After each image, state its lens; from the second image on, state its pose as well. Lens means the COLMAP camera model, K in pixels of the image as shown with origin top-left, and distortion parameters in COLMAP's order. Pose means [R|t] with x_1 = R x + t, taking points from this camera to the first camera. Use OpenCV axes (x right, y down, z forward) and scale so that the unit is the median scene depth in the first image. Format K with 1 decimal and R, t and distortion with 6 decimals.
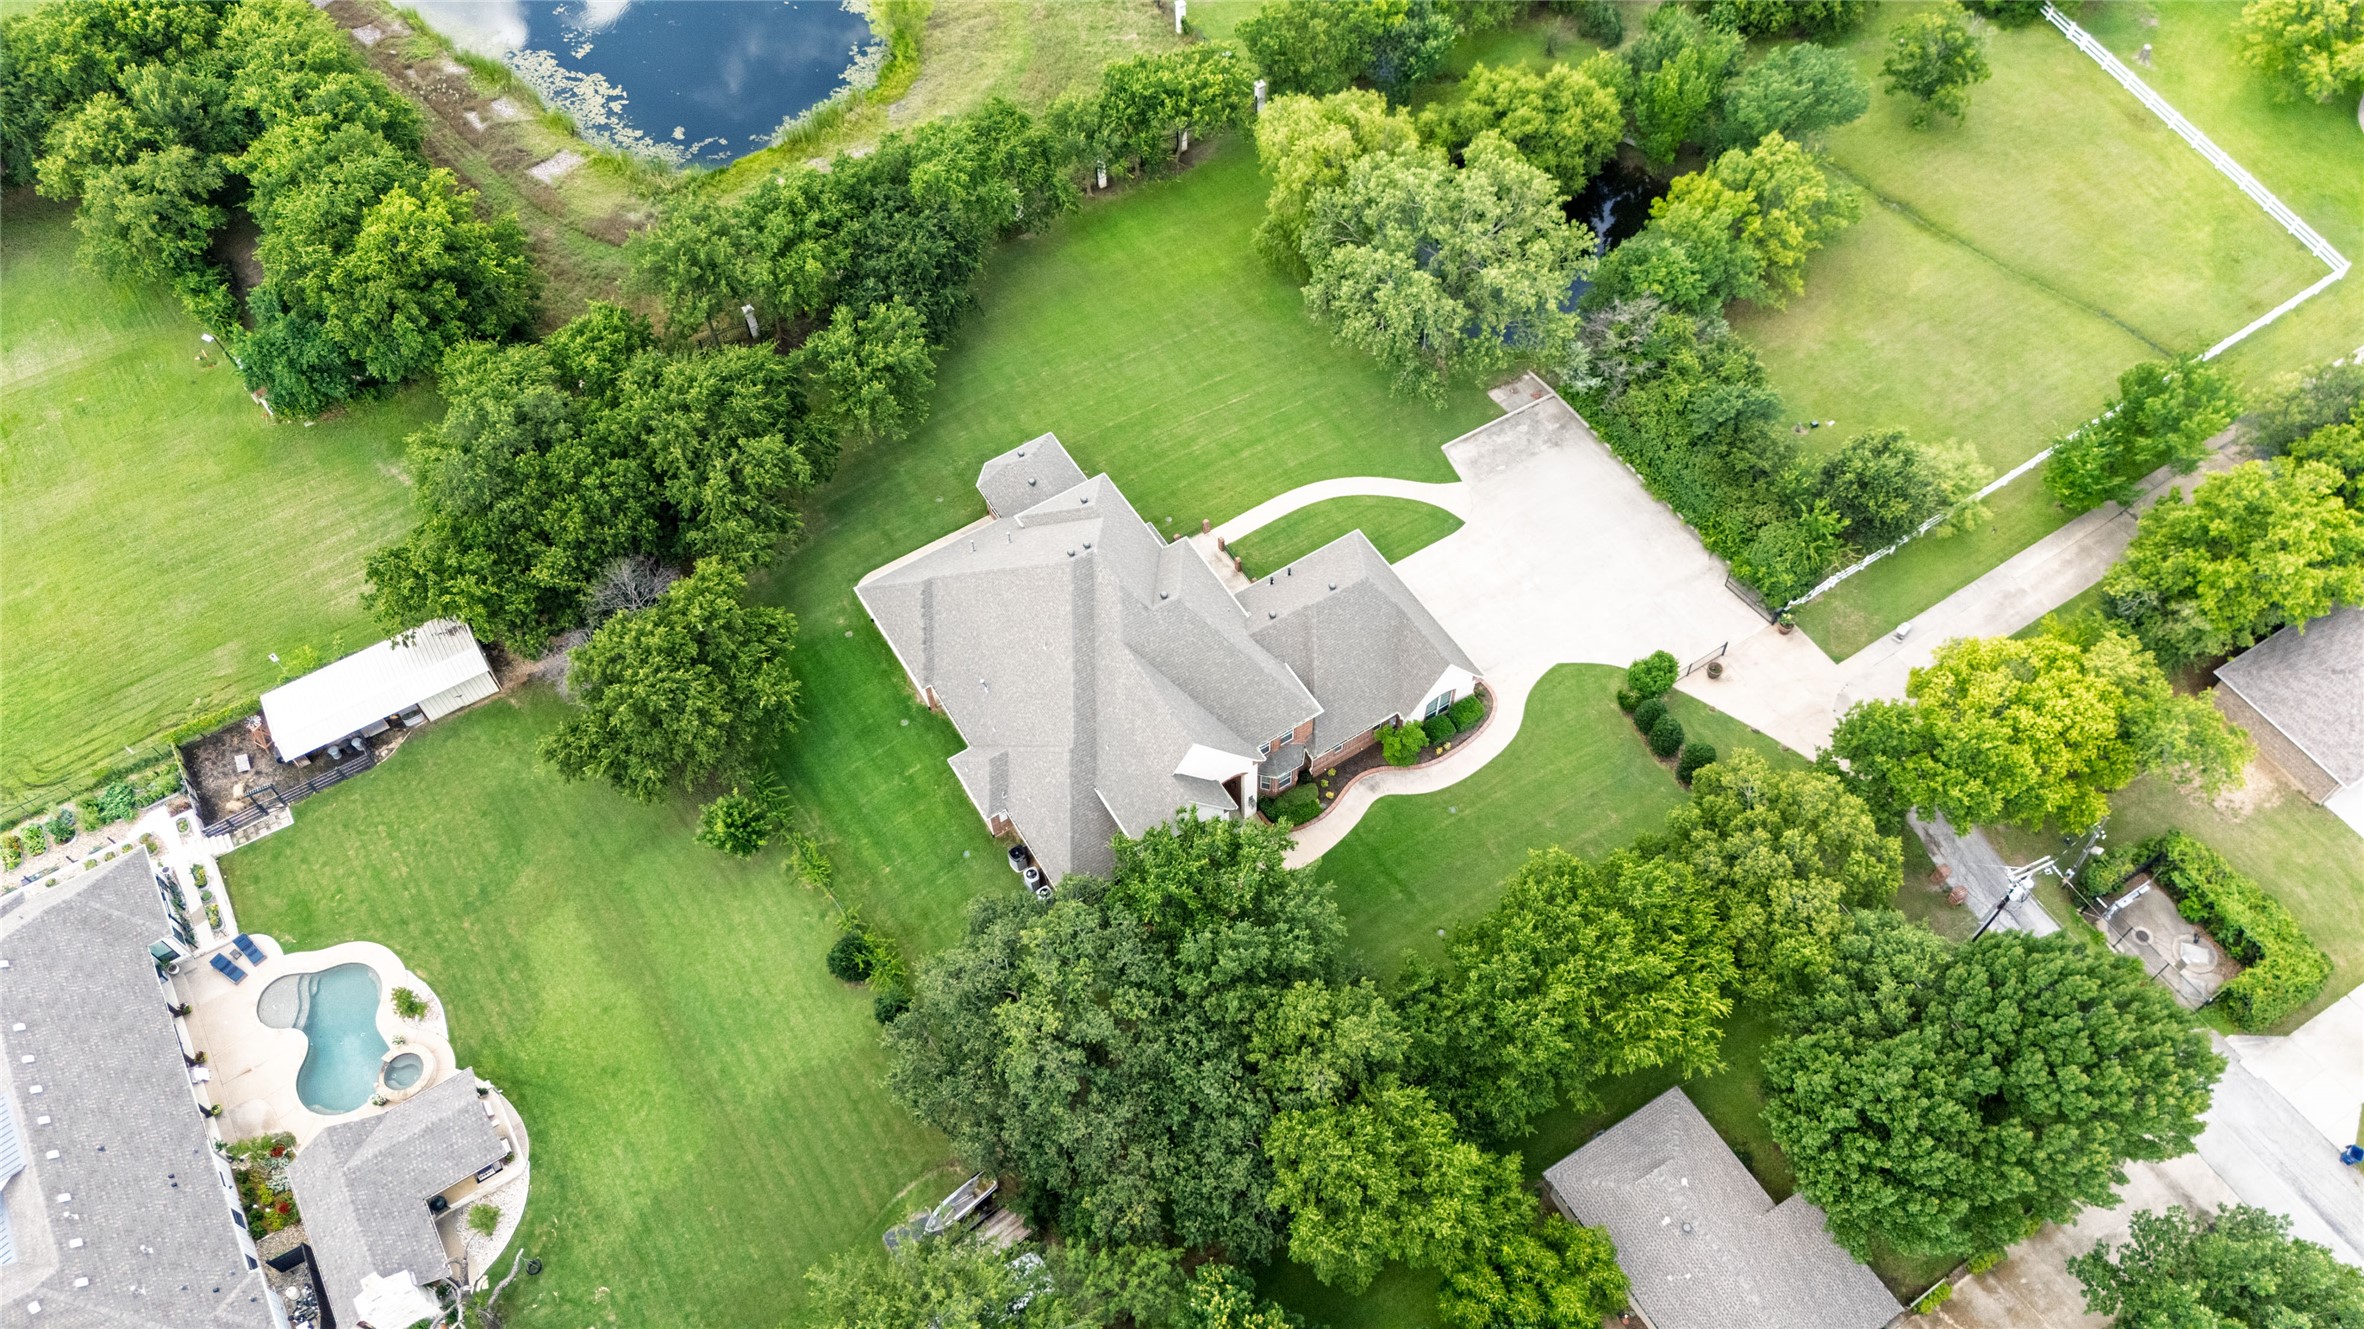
lens RADIAL K [[1760.3, 0, 1178.7], [0, 1760.3, 663.8], [0, 0, 1]] dist [0.035026, -0.024780]
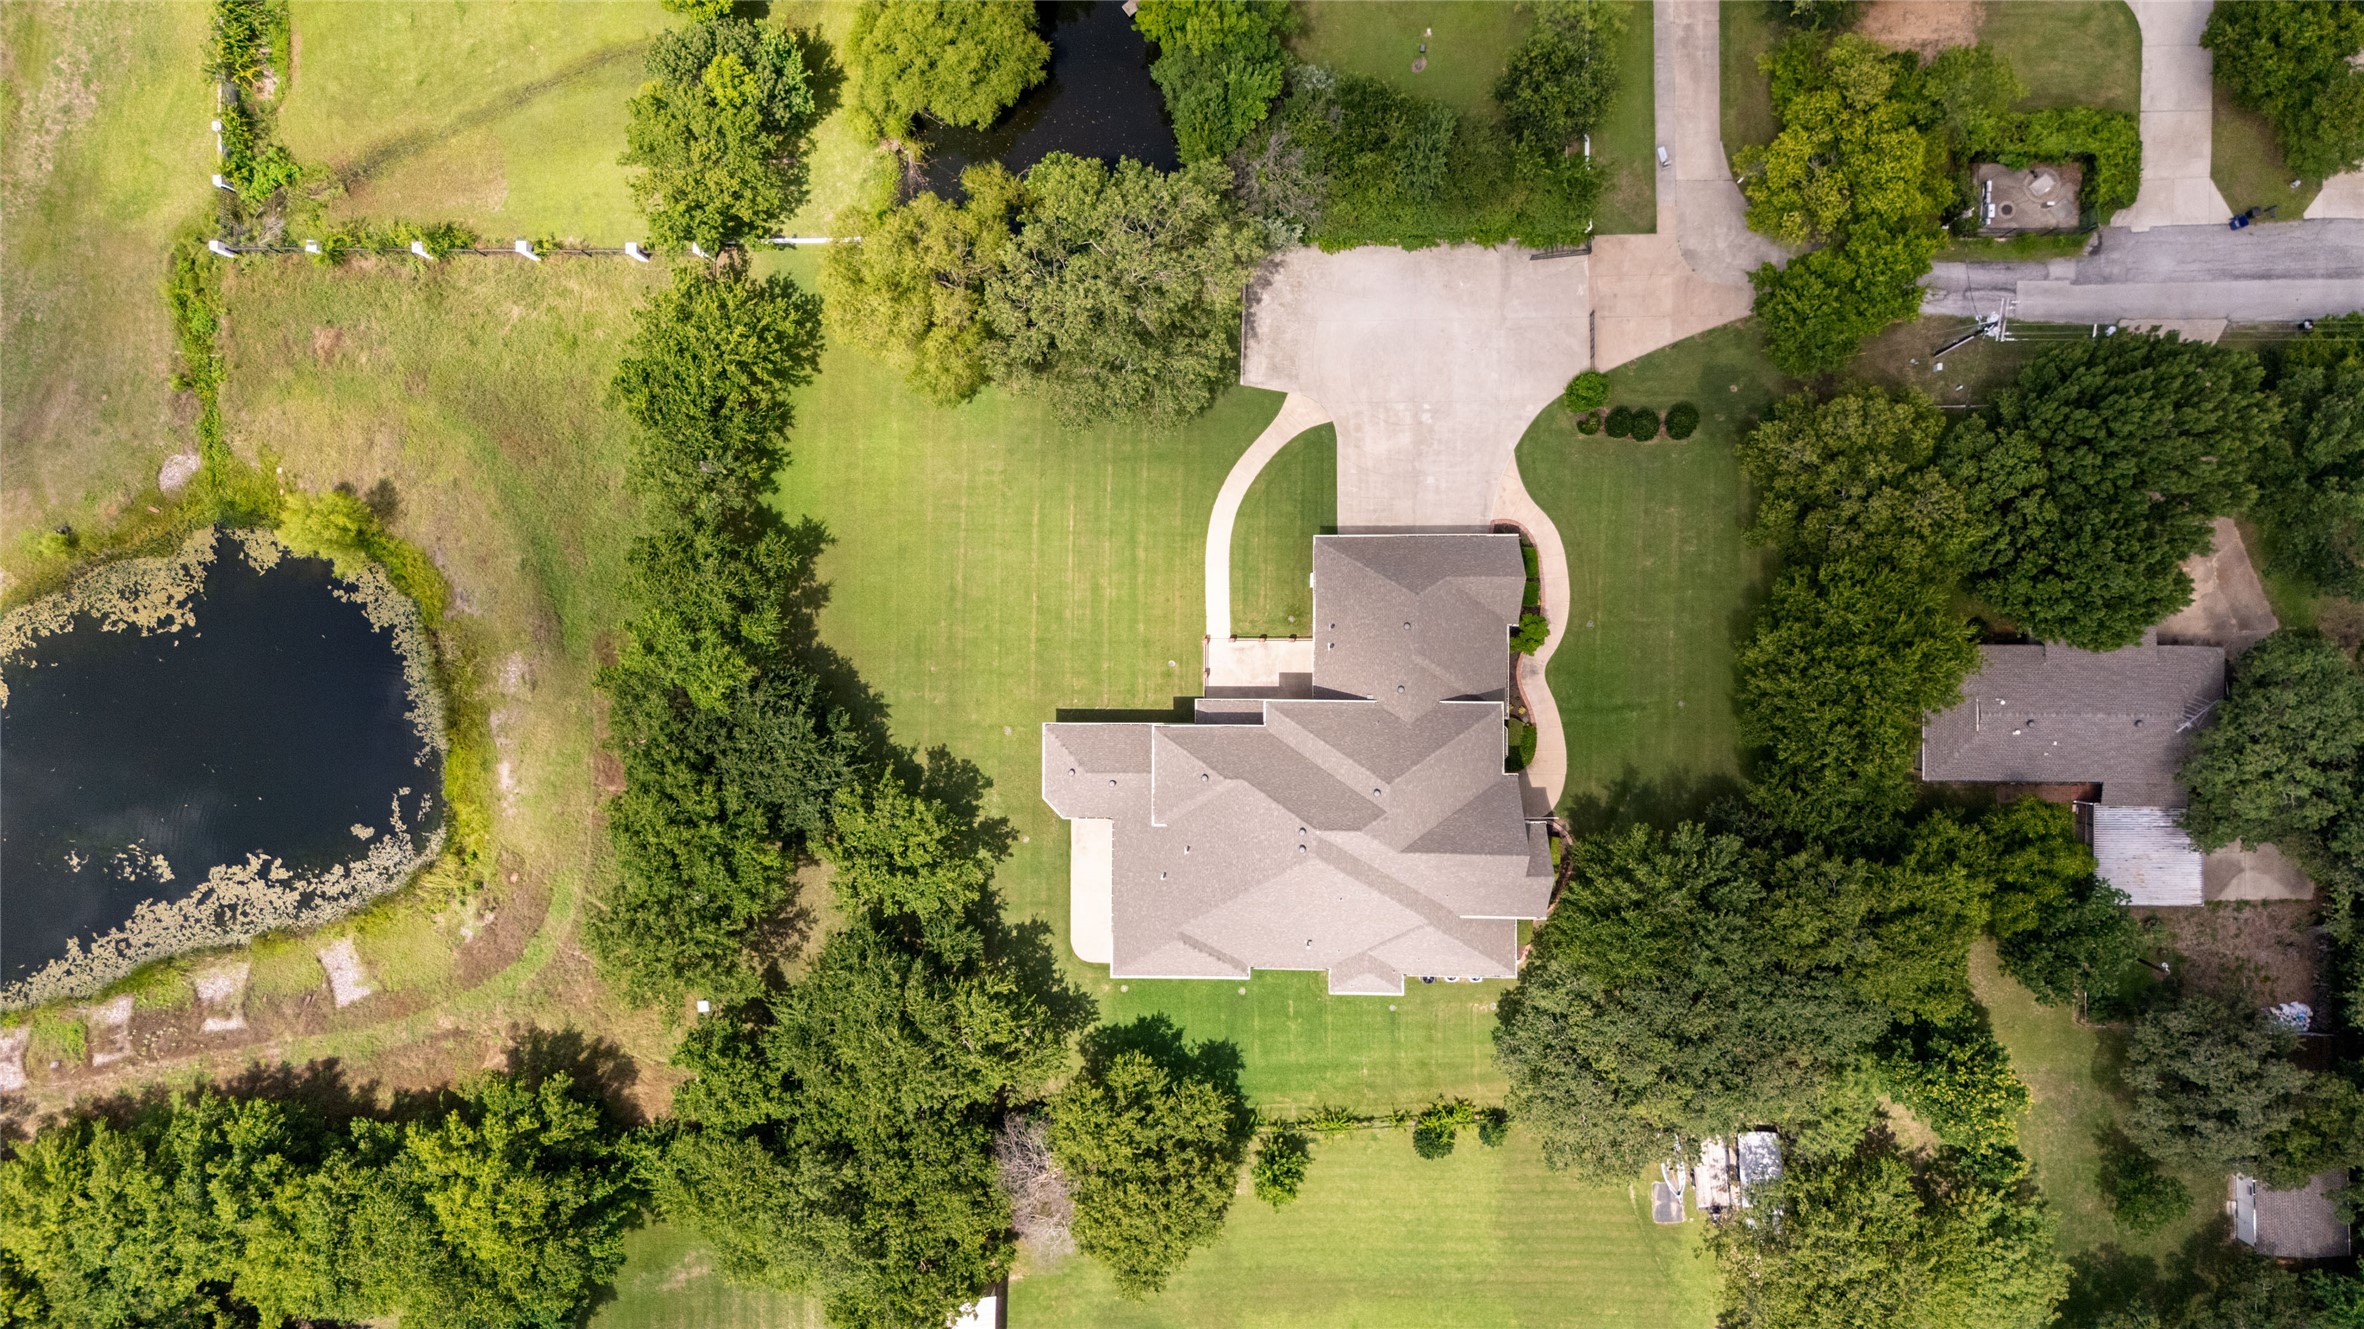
lens RADIAL K [[1760.3, 0, 1184.2], [0, 1760.3, 665.7], [0, 0, 1]] dist [0.035026, -0.024780]
pose [[0.527185, -0.849737, 0.004776, -0.008005], [0.724005, 0.452108, 0.520975, -0.605519], [-0.444851, -0.271192, 0.853559, 0.127065]]
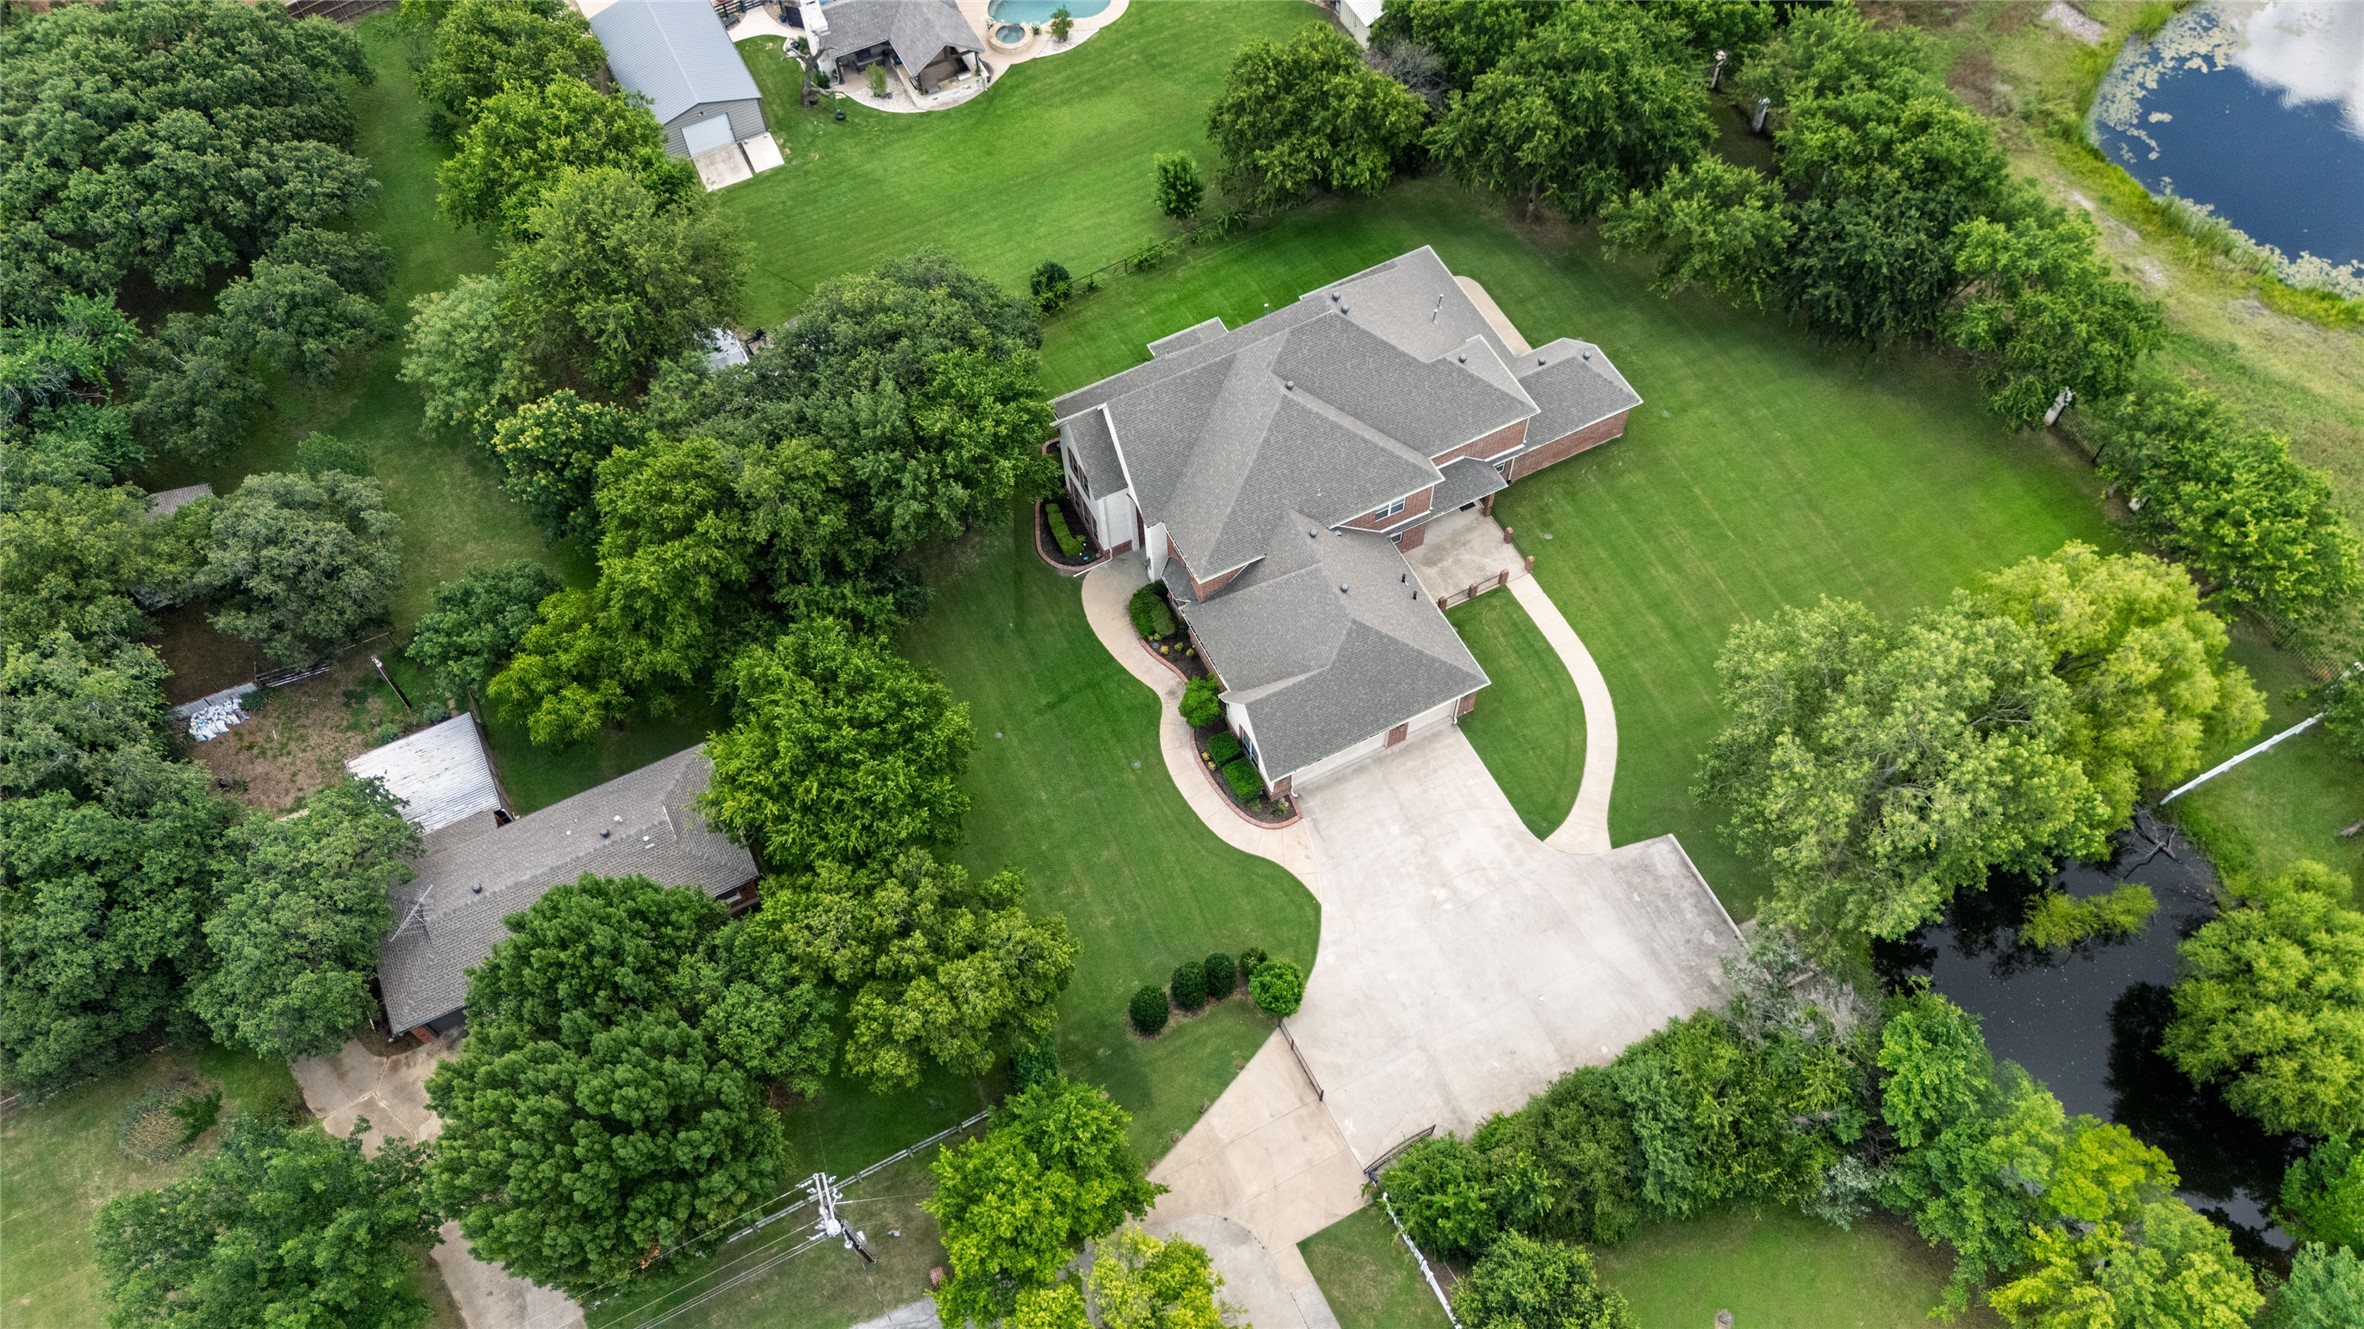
lens RADIAL K [[1760.3, 0, 1178.6], [0, 1760.3, 666.4], [0, 0, 1]] dist [0.035026, -0.024780]
pose [[-0.092127, 0.863366, -0.496096, 0.500505], [-0.808604, 0.225881, 0.543266, -0.393898], [0.581096, 0.451195, 0.677311, 0.326977]]
